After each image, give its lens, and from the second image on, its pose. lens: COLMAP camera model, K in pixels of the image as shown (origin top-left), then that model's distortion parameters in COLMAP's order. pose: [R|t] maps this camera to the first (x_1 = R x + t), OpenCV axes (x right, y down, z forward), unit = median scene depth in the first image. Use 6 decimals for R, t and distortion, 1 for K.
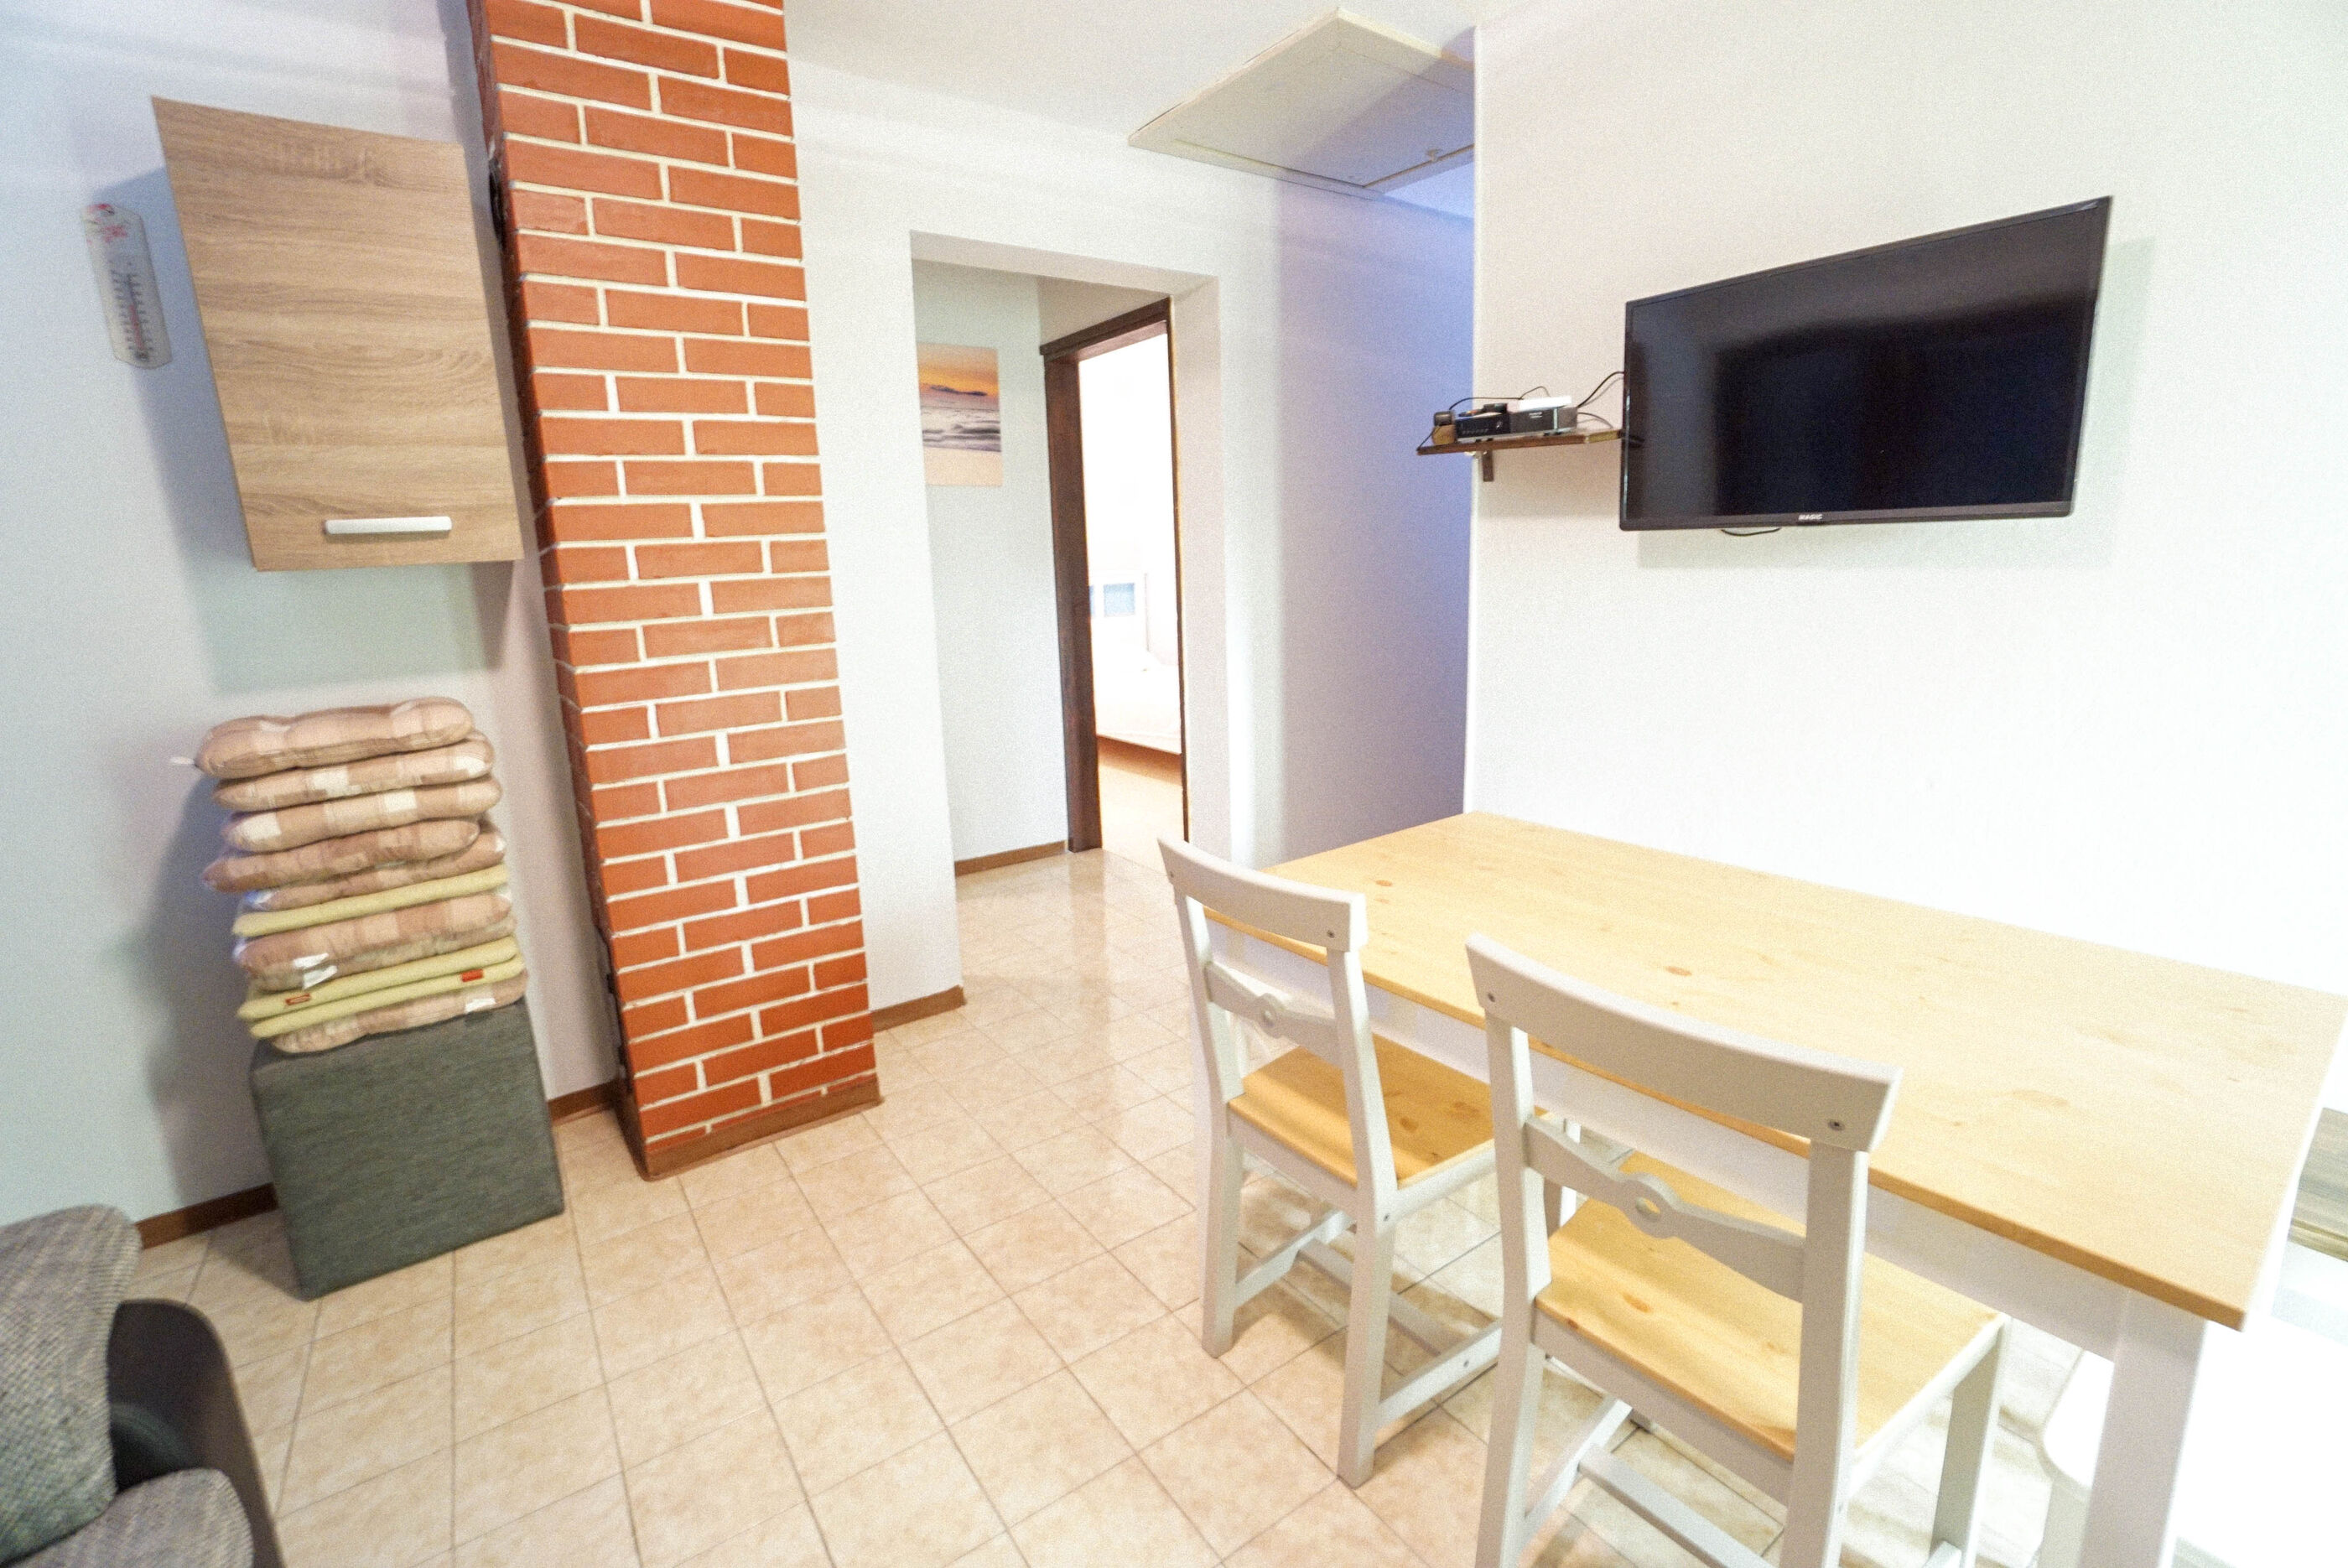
lens RADIAL K [[1027.4, 0, 1179.3], [0, 1027.4, 772.3], [0, 0, 1]] dist [-0.065632, 0.023726]
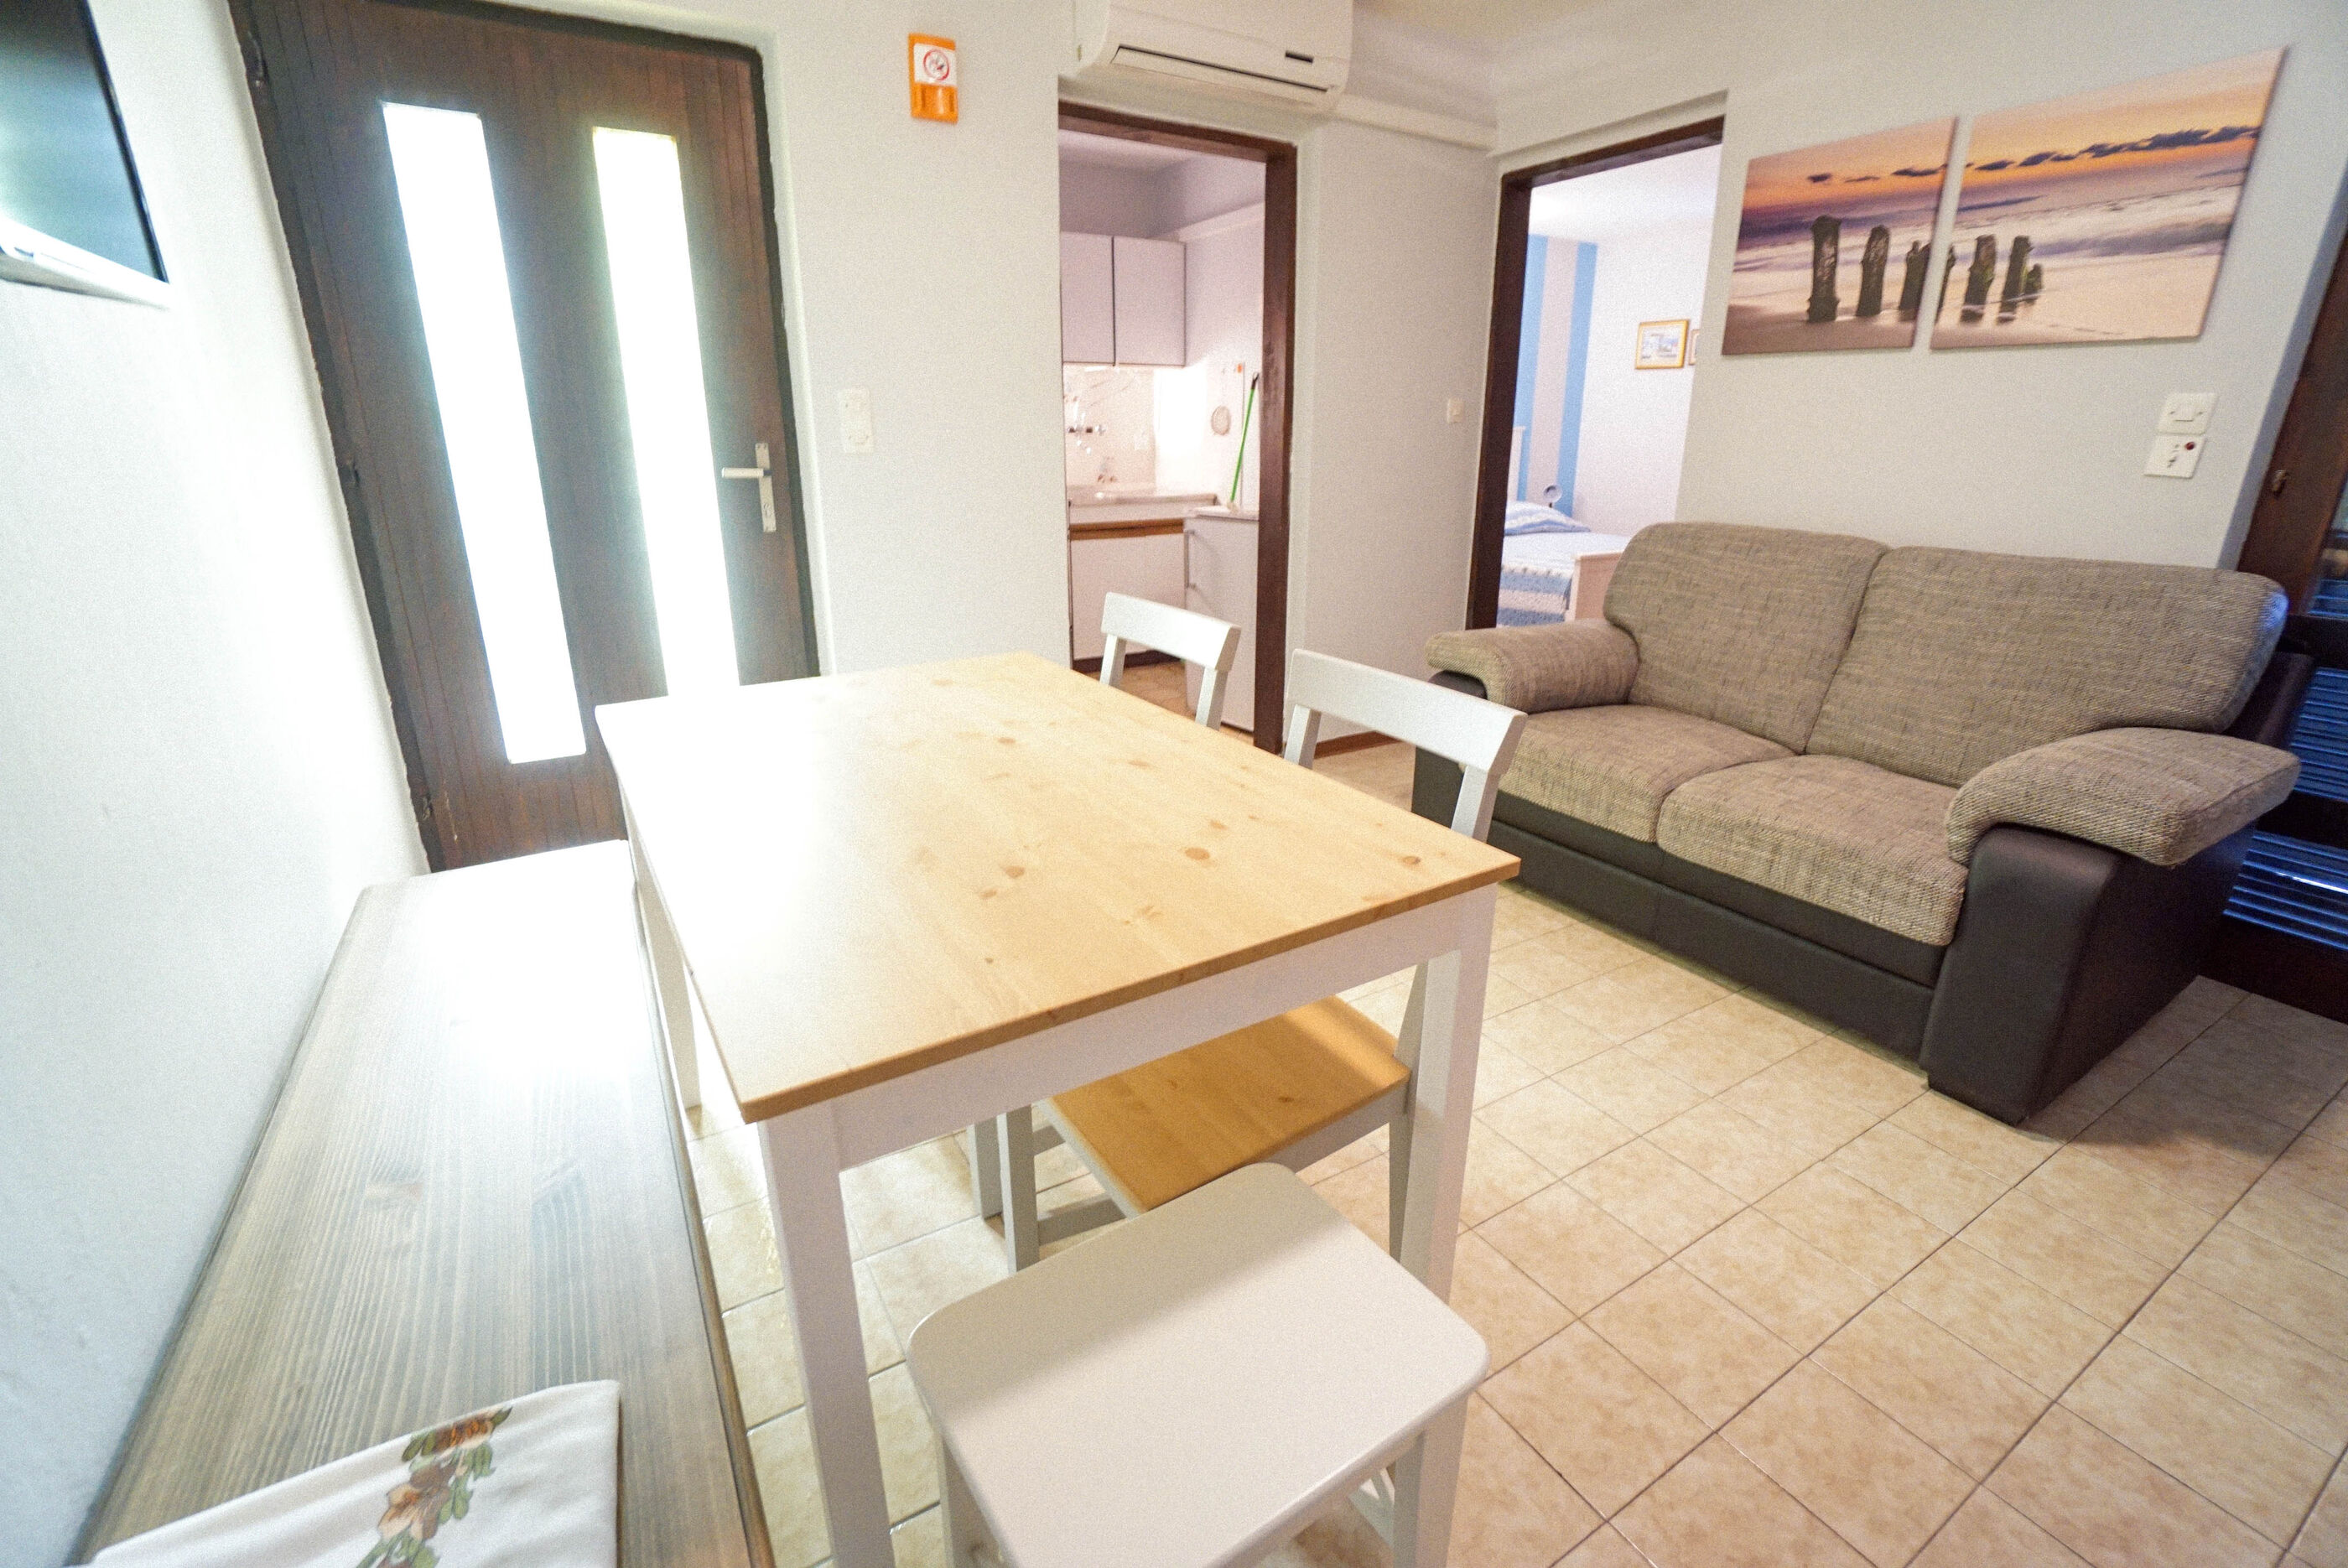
lens RADIAL K [[1014.5, 0, 1176.6], [0, 1014.5, 774.0], [0, 0, 1]] dist [-0.062662, 0.020535]
pose [[-0.995690, -0.003993, 0.092654, 0.162067], [0.042661, 0.867370, 0.495832, -0.261627], [-0.082345, 0.497648, -0.863462, 1.598555]]
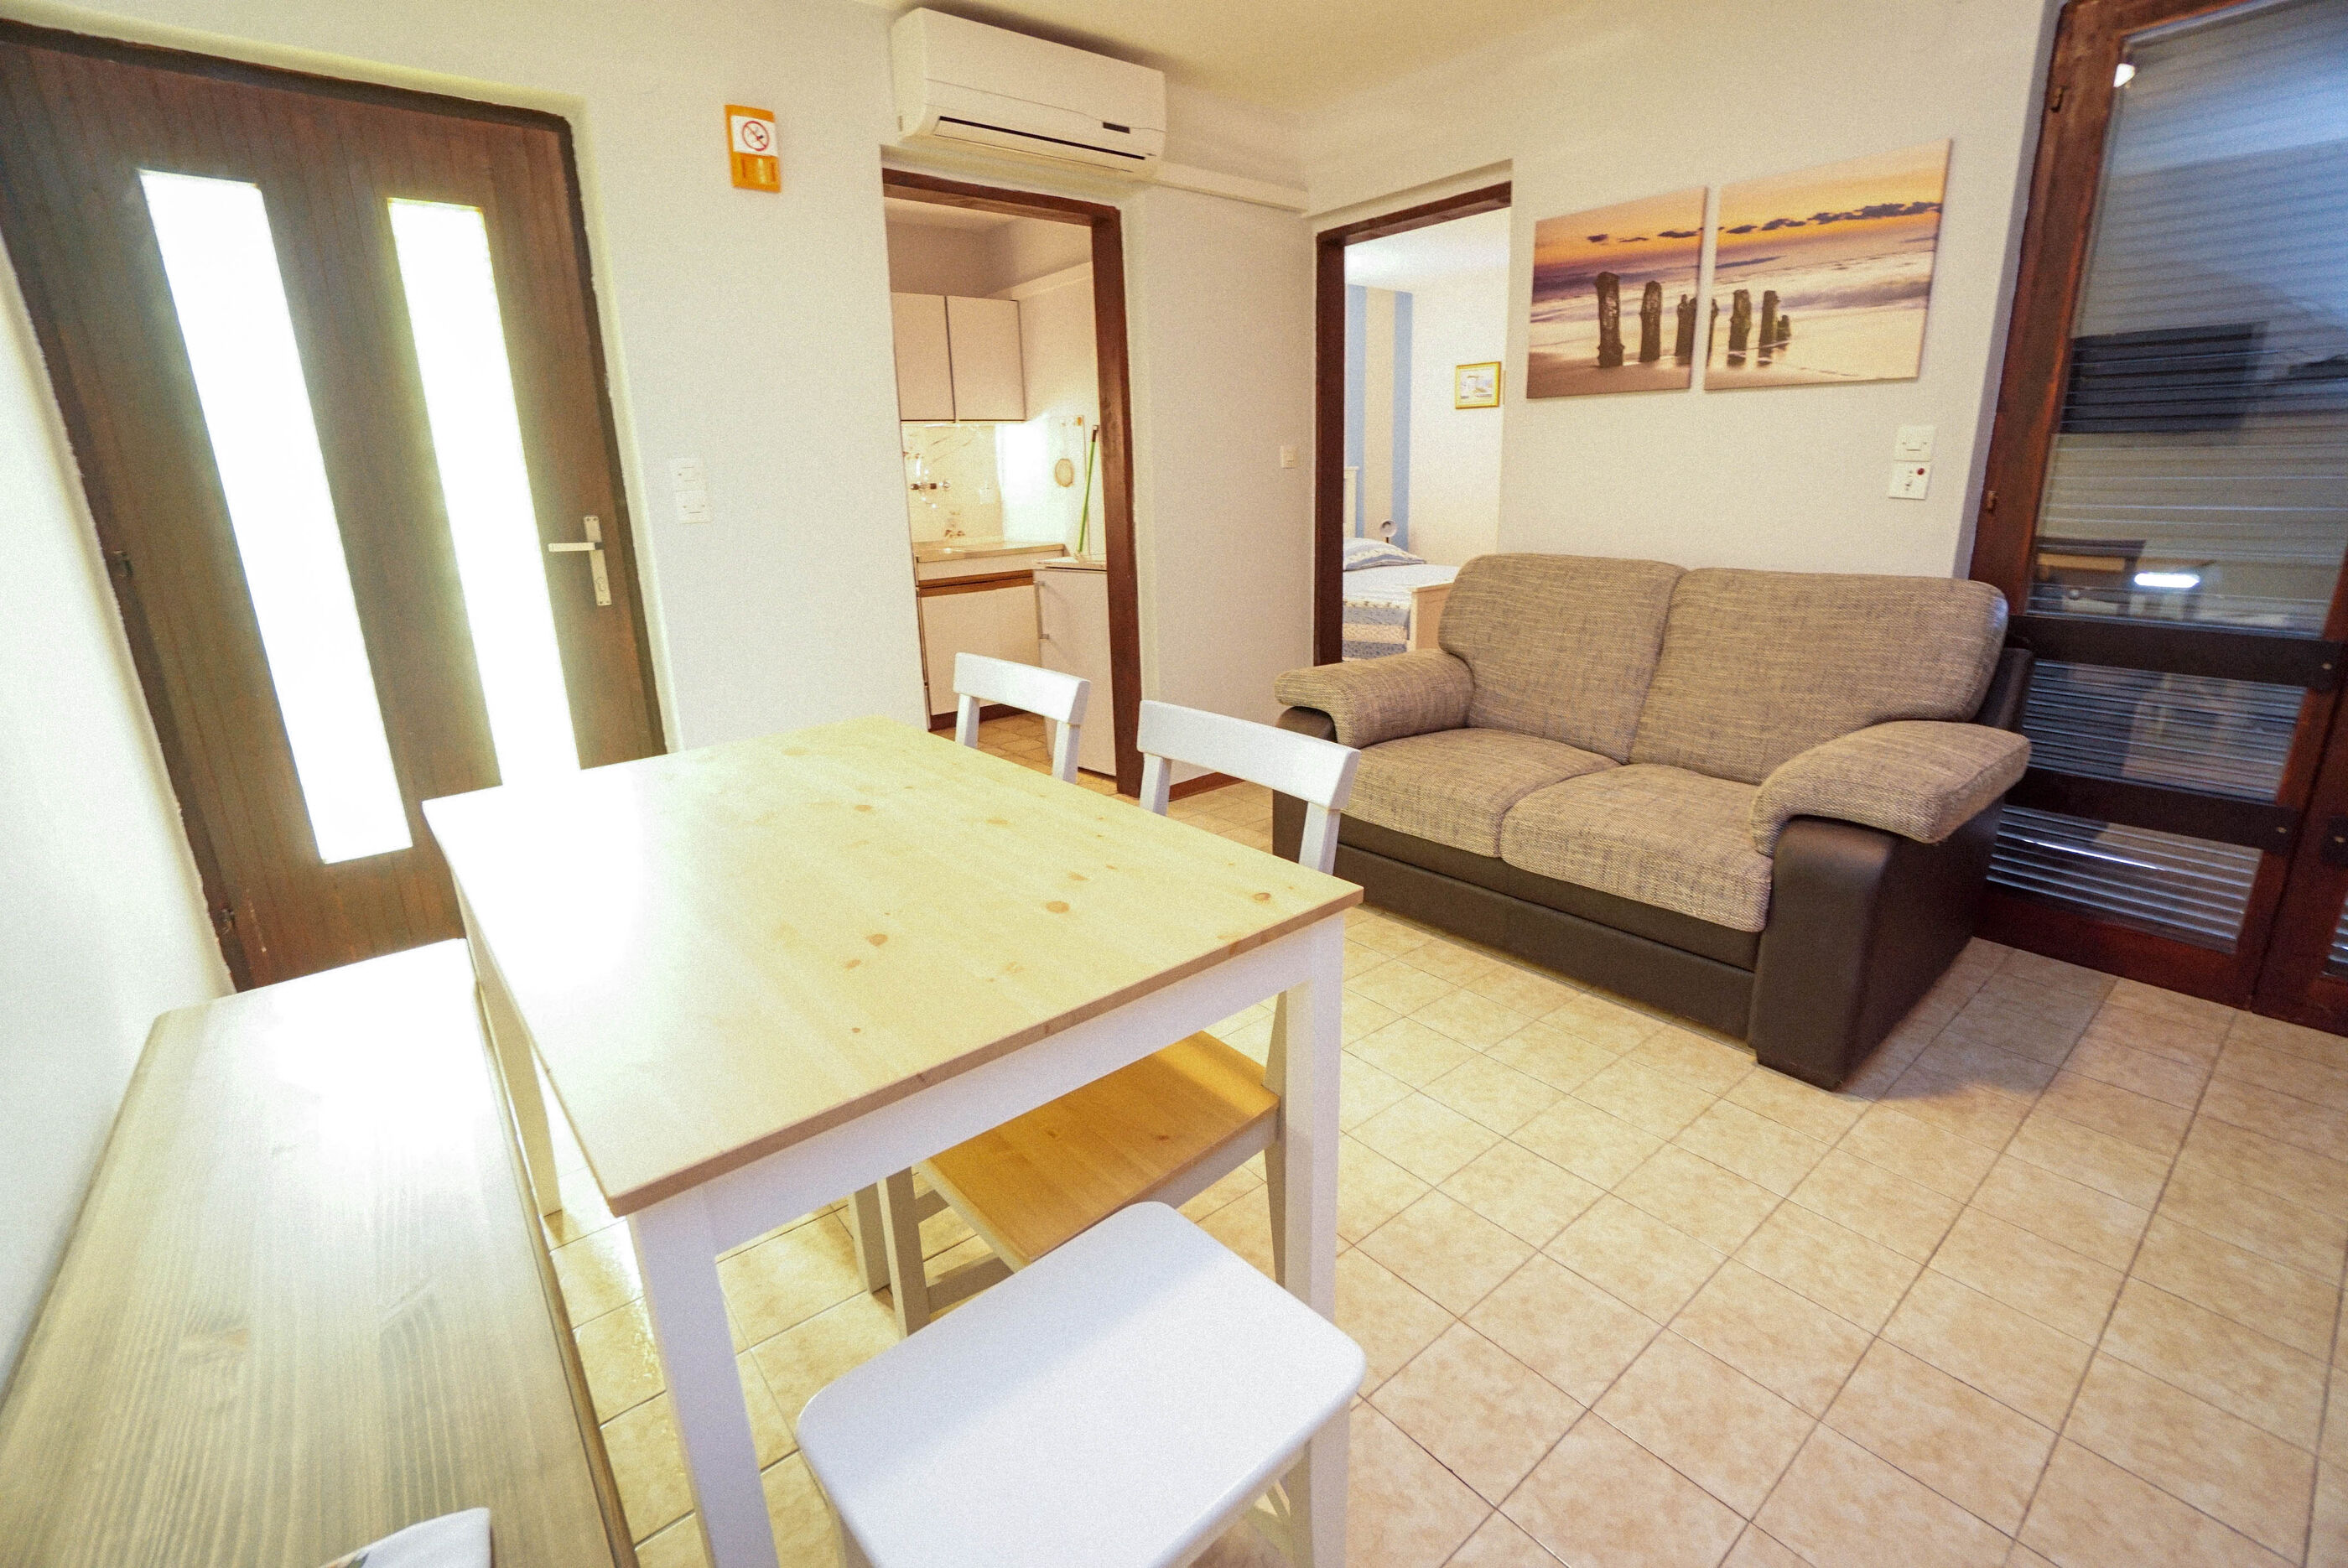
lens RADIAL K [[1027.4, 0, 1179.3], [0, 1027.4, 772.3], [0, 0, 1]] dist [-0.065632, 0.023726]
pose [[-0.997188, 0.066581, -0.034393, 0.143939], [0.042932, 0.883728, 0.466027, -0.287841], [0.061423, 0.463240, -0.884102, 1.626712]]
